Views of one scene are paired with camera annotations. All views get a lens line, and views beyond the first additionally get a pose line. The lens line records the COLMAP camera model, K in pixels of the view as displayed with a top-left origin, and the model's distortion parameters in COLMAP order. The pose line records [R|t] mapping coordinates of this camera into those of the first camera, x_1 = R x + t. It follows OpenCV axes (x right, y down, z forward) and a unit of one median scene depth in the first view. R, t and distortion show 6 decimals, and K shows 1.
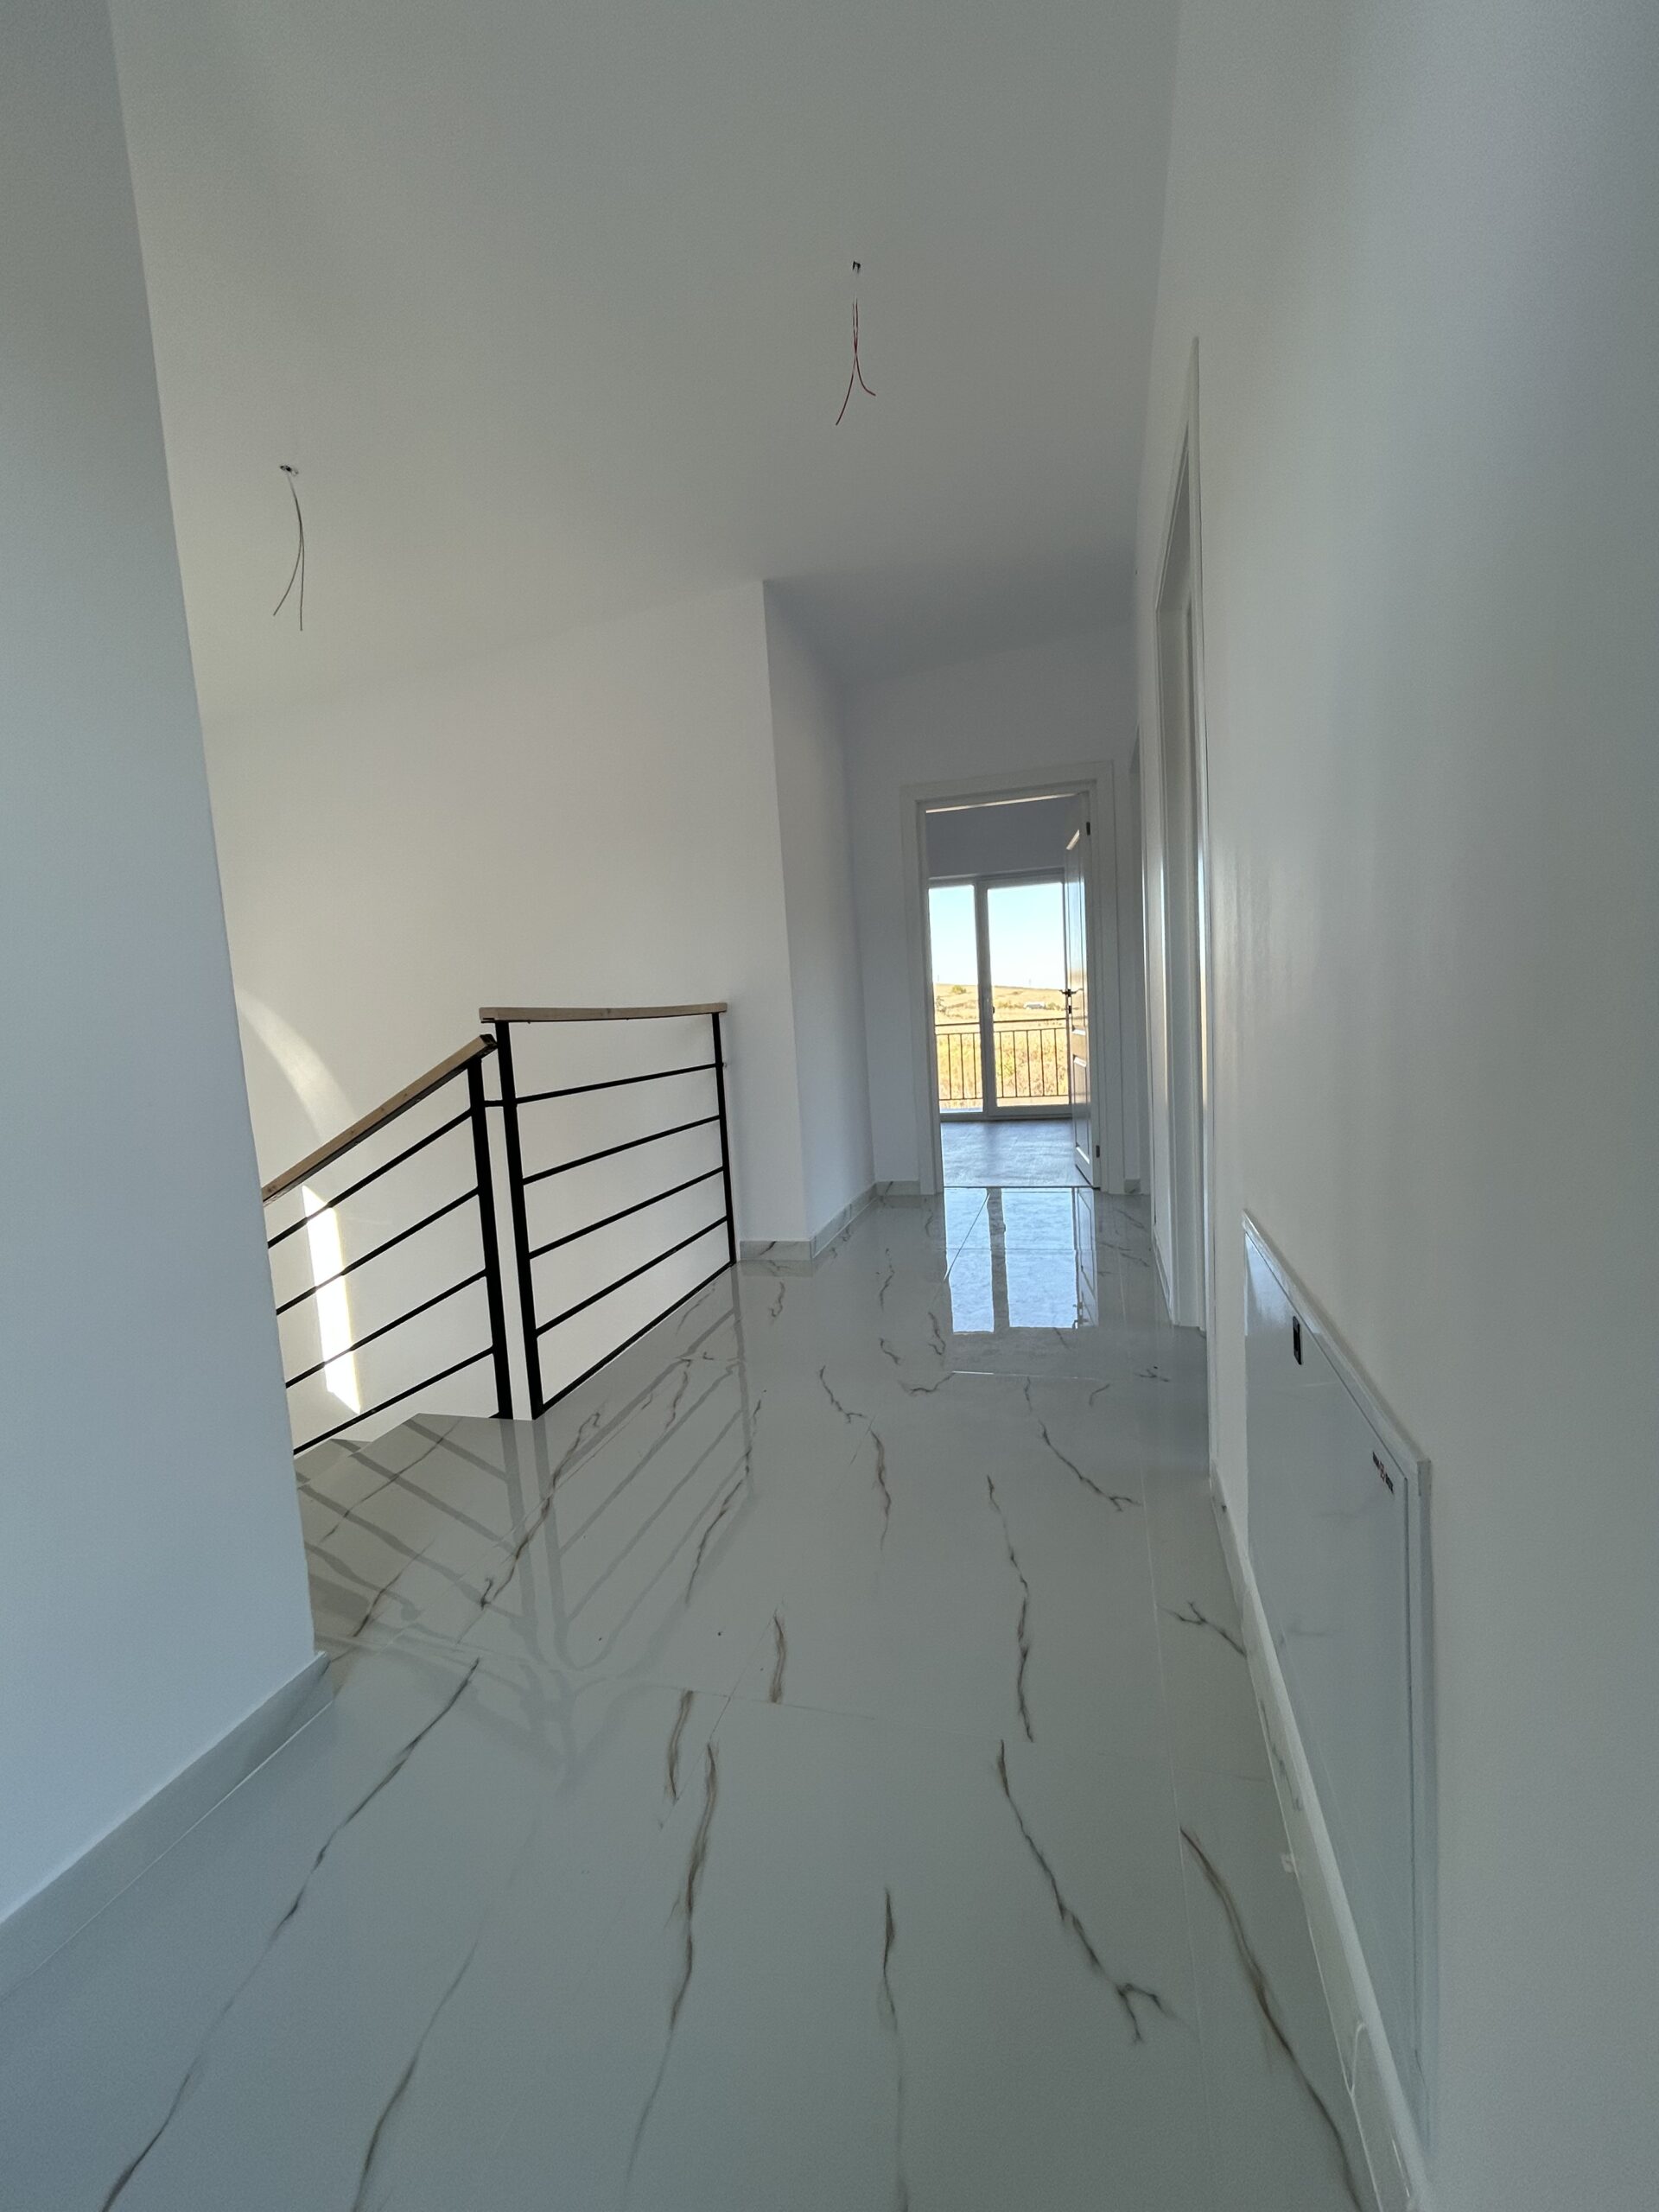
lens RADIAL K [[895.1, 0, 841.5], [0, 895.1, 1099.2], [0, 0, 1]] dist [0.000313, 0.000199]
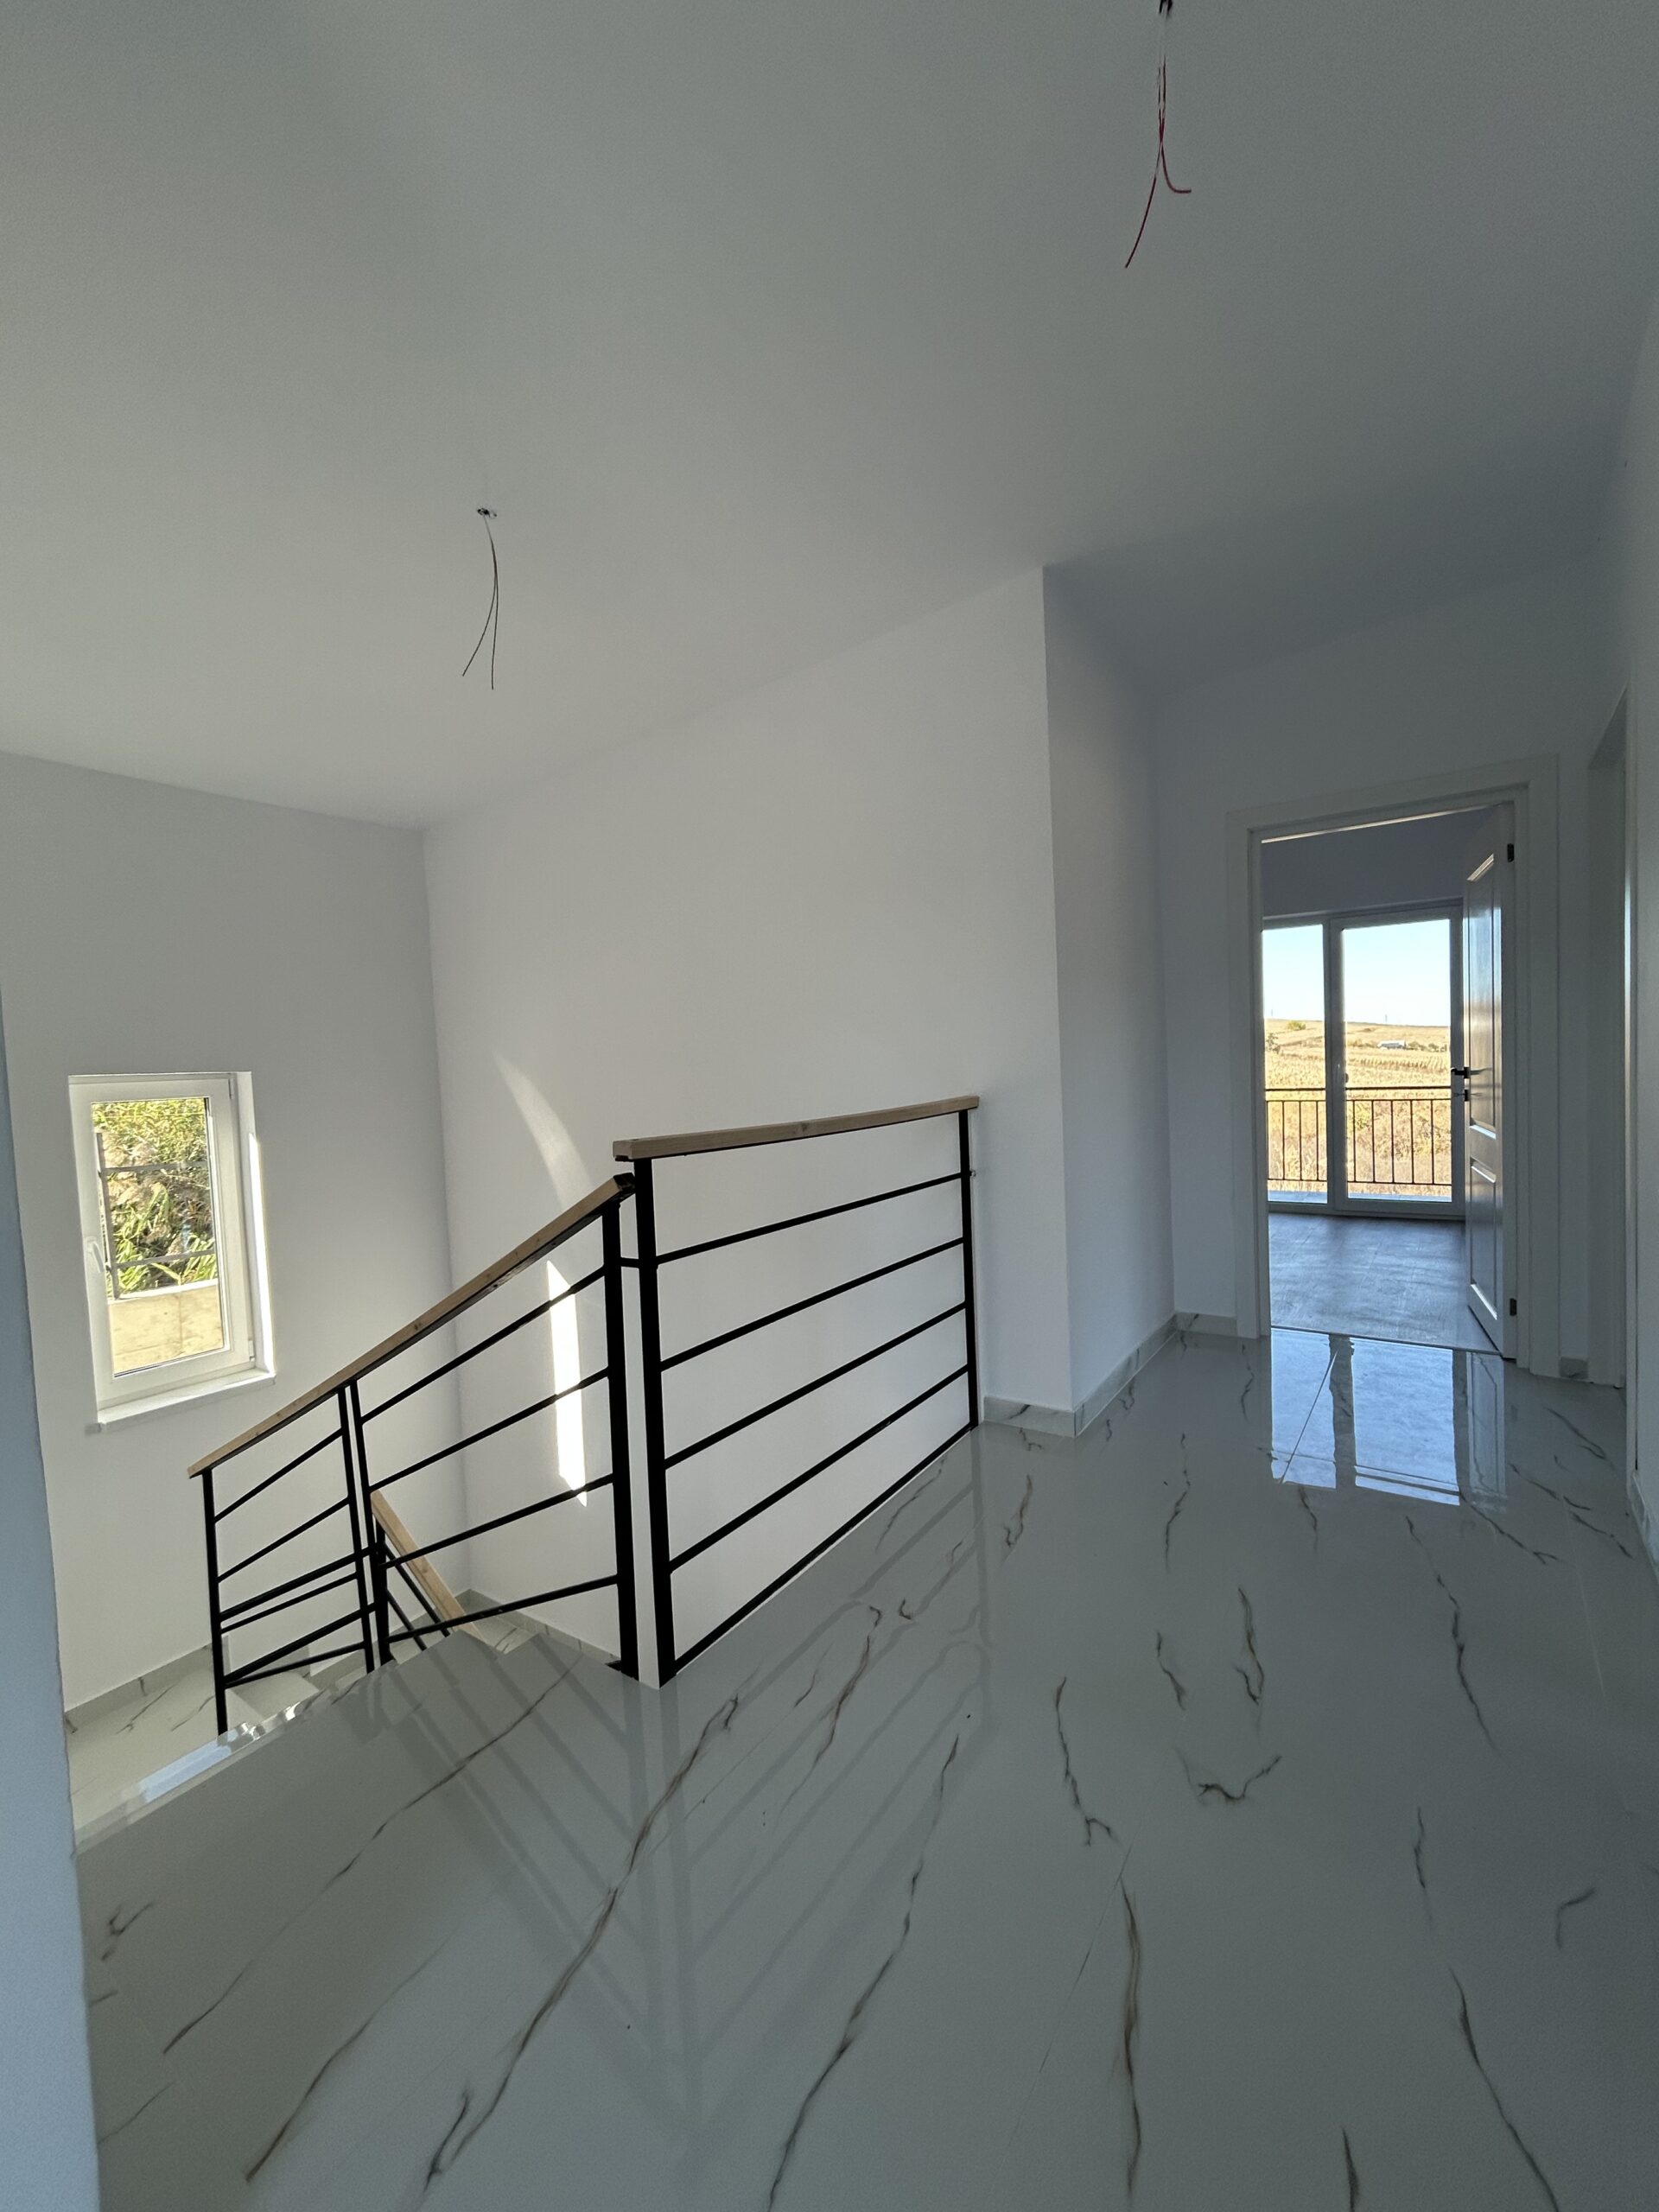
lens RADIAL K [[895.1, 0, 843.1], [0, 895.1, 1104.3], [0, 0, 1]] dist [0.000313, 0.000199]
pose [[0.943552, 0.035693, -0.329297, 0.020525], [-0.046958, 0.998550, -0.026316, -0.073860], [0.327880, 0.040294, 0.943860, 0.202918]]
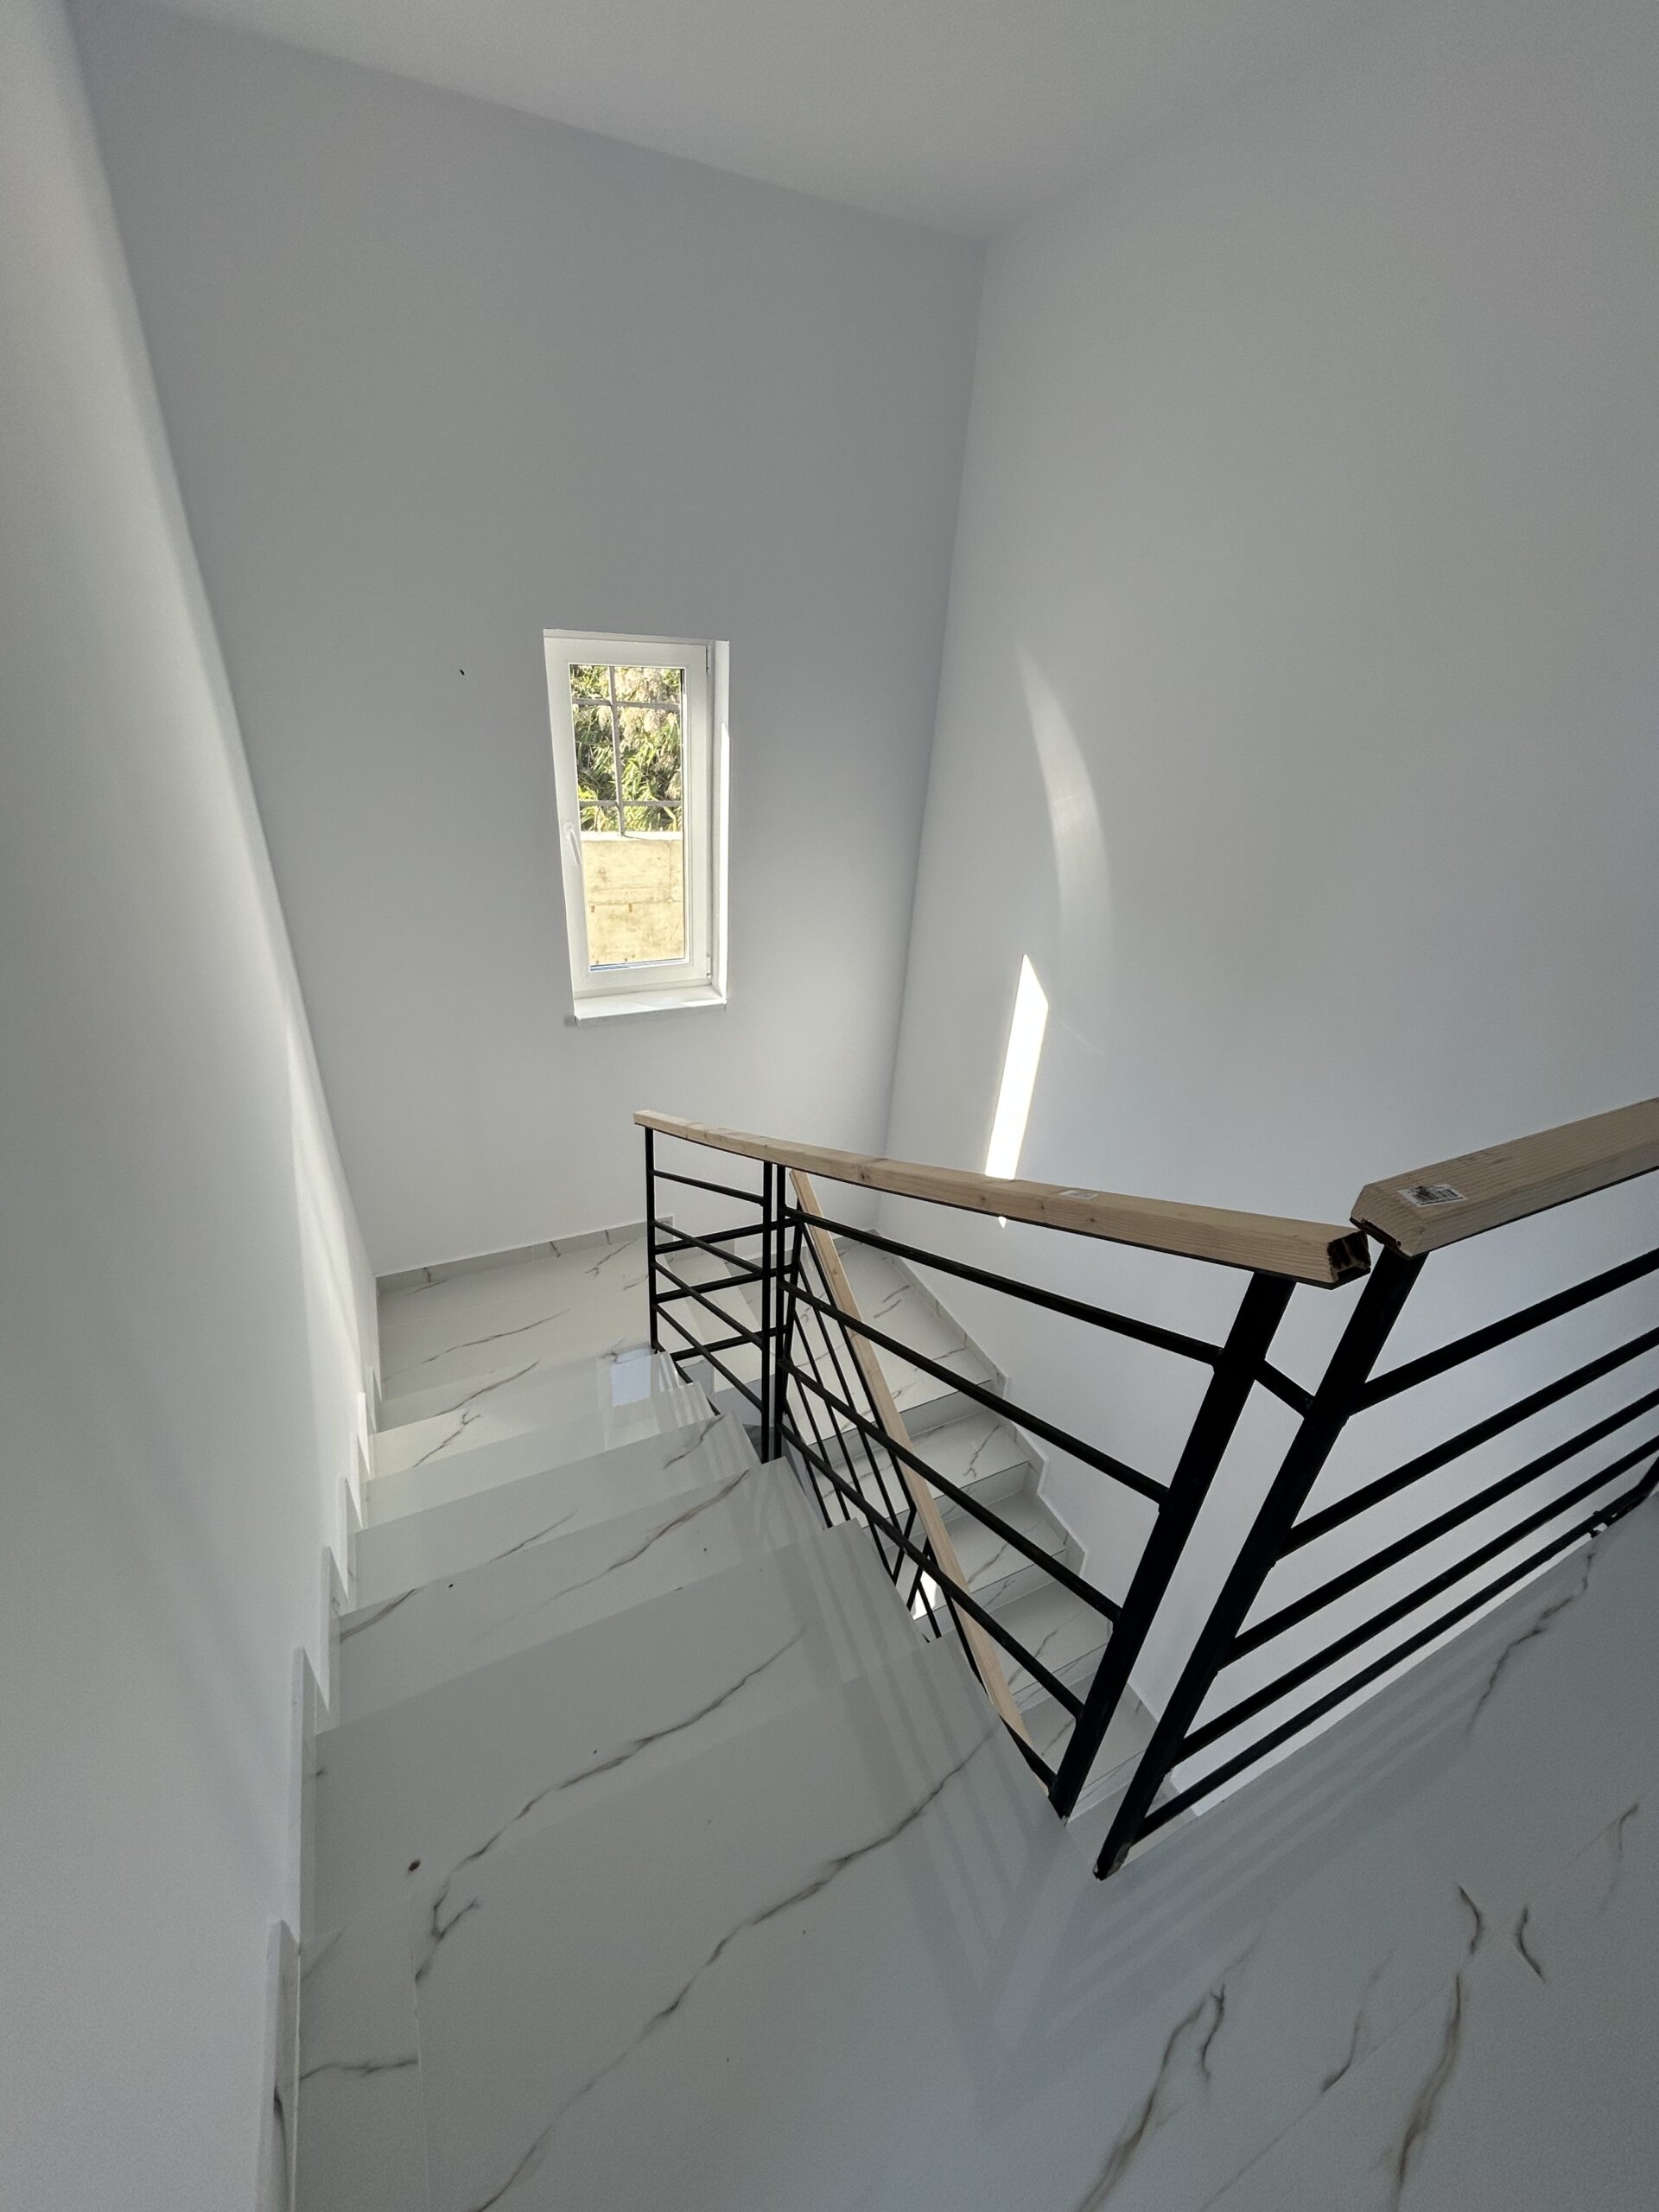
lens RADIAL K [[895.1, 0, 841.7], [0, 895.1, 1106.6], [0, 0, 1]] dist [0.000313, 0.000199]
pose [[0.656783, 0.462776, -0.595377, -0.212075], [-0.187309, 0.864916, 0.465656, -0.137872], [0.730446, -0.194315, 0.654745, 0.407506]]
